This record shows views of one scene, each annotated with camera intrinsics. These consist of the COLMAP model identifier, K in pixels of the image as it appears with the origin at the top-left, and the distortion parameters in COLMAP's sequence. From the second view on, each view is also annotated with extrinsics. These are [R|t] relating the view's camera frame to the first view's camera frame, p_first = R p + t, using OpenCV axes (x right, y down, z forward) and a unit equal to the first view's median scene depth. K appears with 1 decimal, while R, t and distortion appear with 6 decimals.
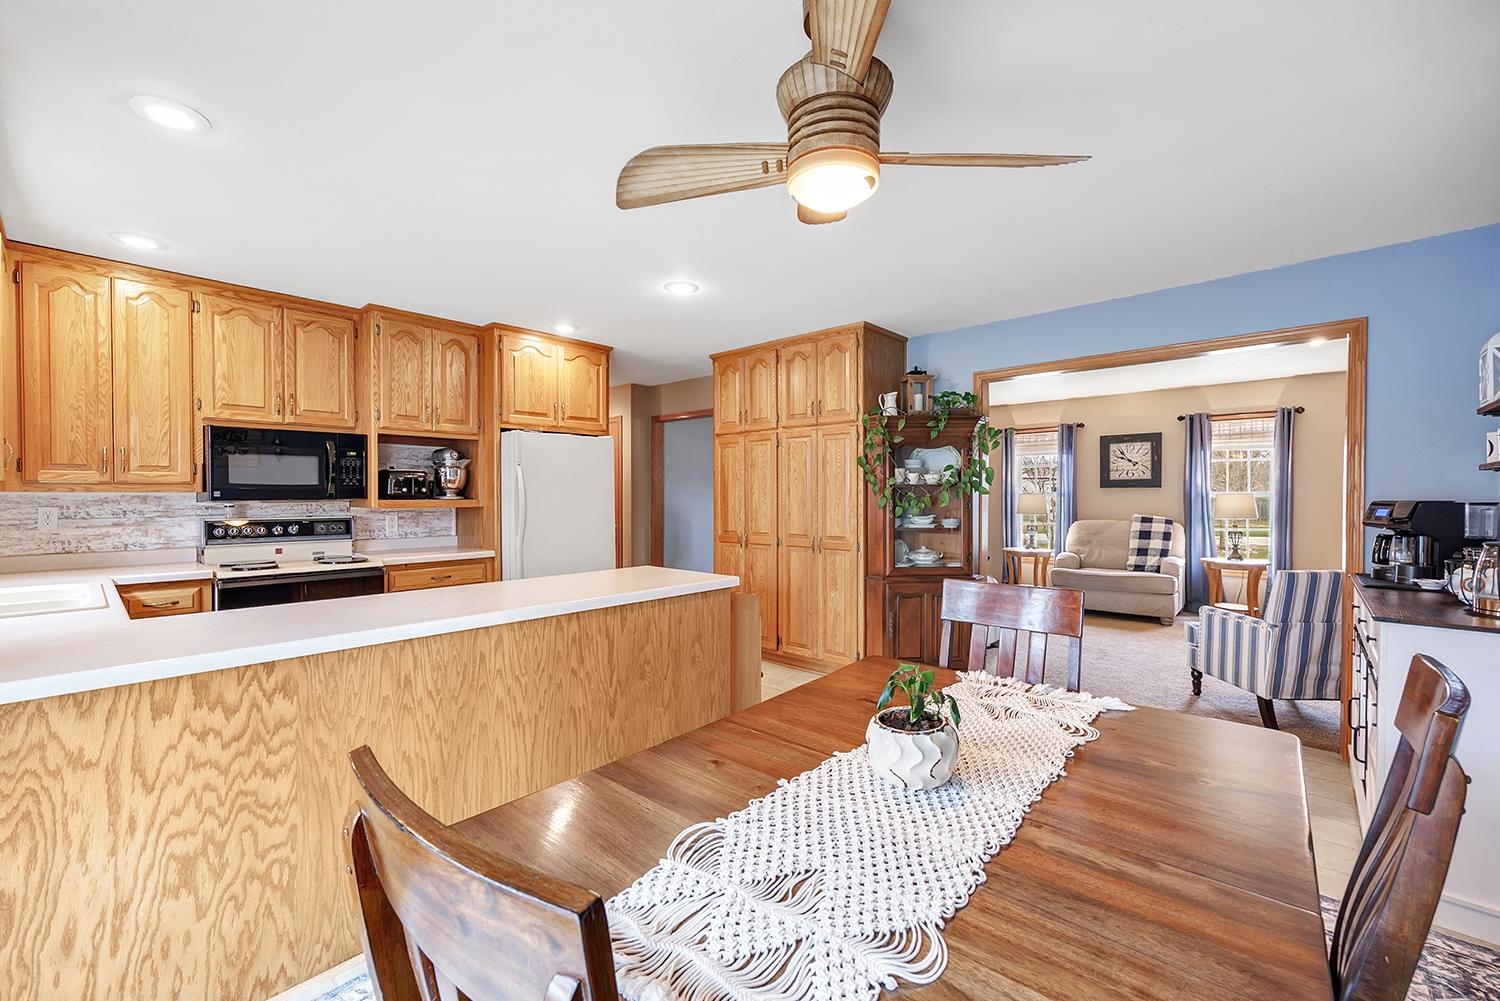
lens RADIAL K [[610.9, 0, 745.2], [0, 610.9, 502.8], [0, 0, 1]] dist [-0.000155, -0.000002]
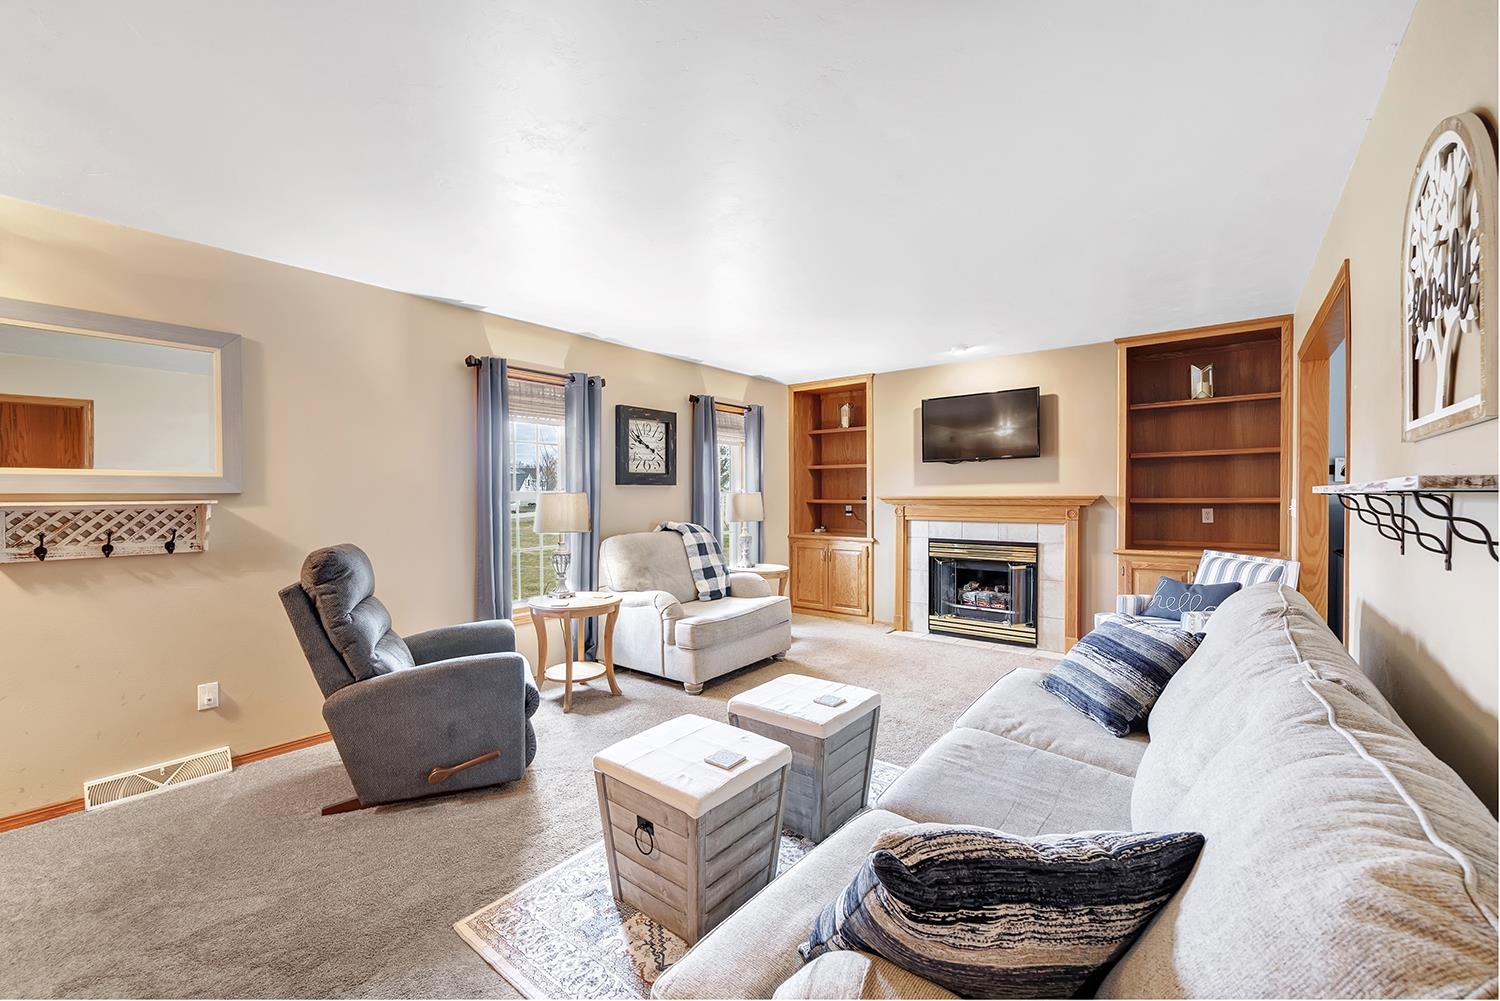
lens RADIAL K [[610.9, 0, 739.3], [0, 610.9, 503.3], [0, 0, 1]] dist [-0.000155, -0.000002]
pose [[-0.032211, -0.012919, 0.999398, -0.083082], [0.019554, 0.999717, 0.013554, -0.012210], [-0.999290, 0.019979, -0.031950, 1.004097]]
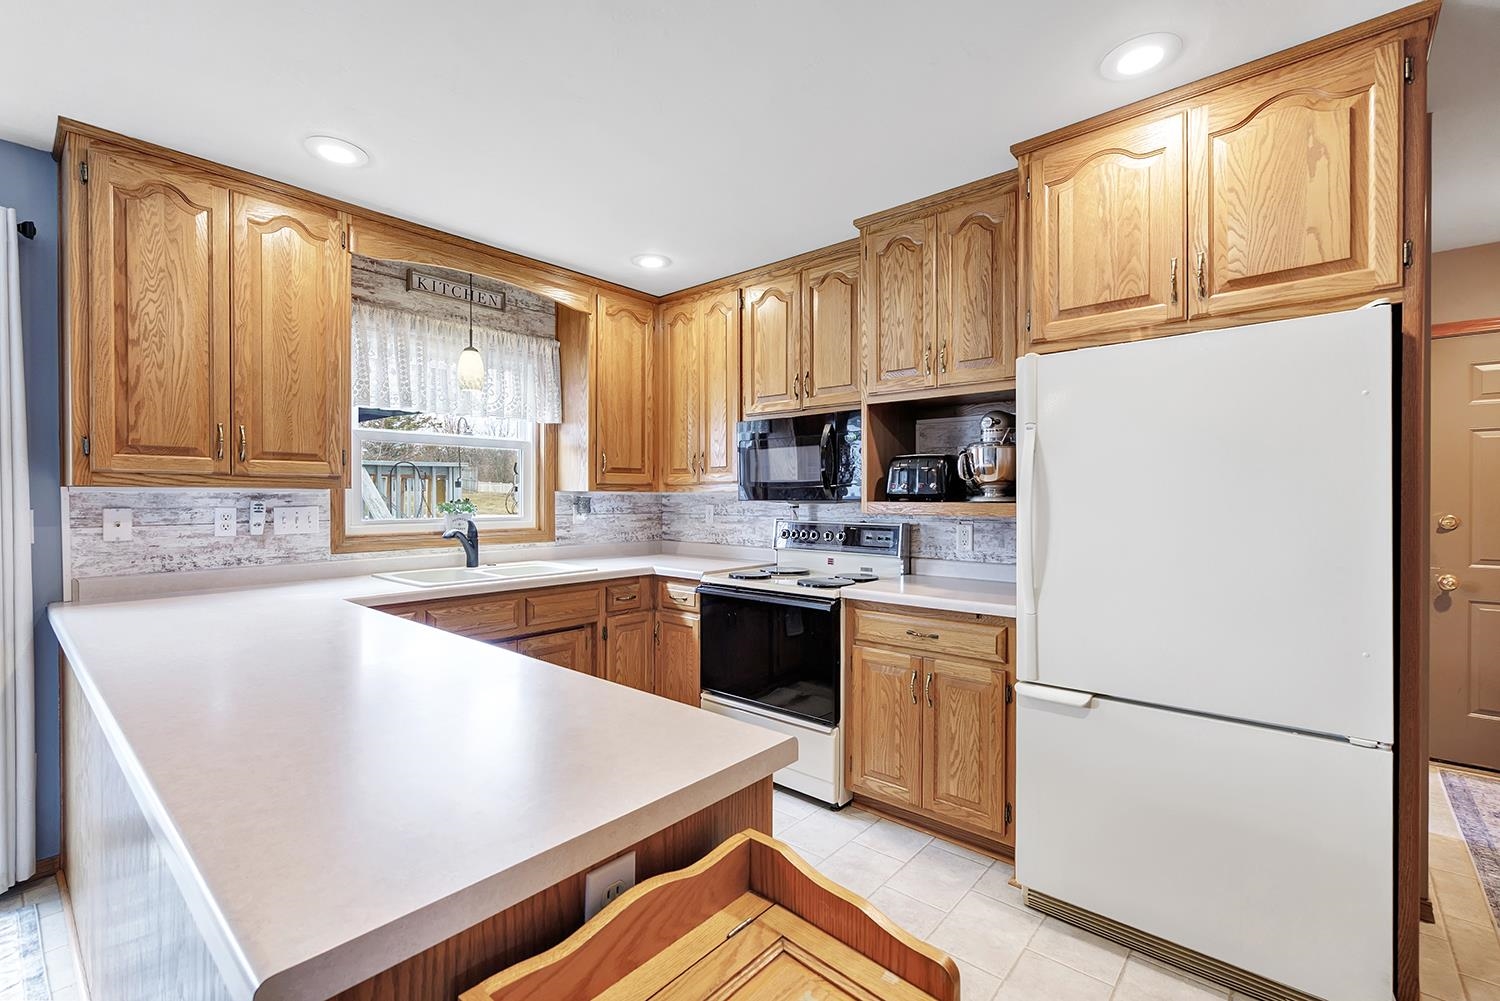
lens RADIAL K [[643.9, 0, 740.9], [0, 643.9, 501.2], [0, 0, 1]] dist [-0.003124, 0.000609]
pose [[0.013104, 0.007595, -0.999885, 0.068392], [-0.012514, 0.999894, 0.007431, -0.005139], [0.999836, 0.012415, 0.013197, 0.488420]]
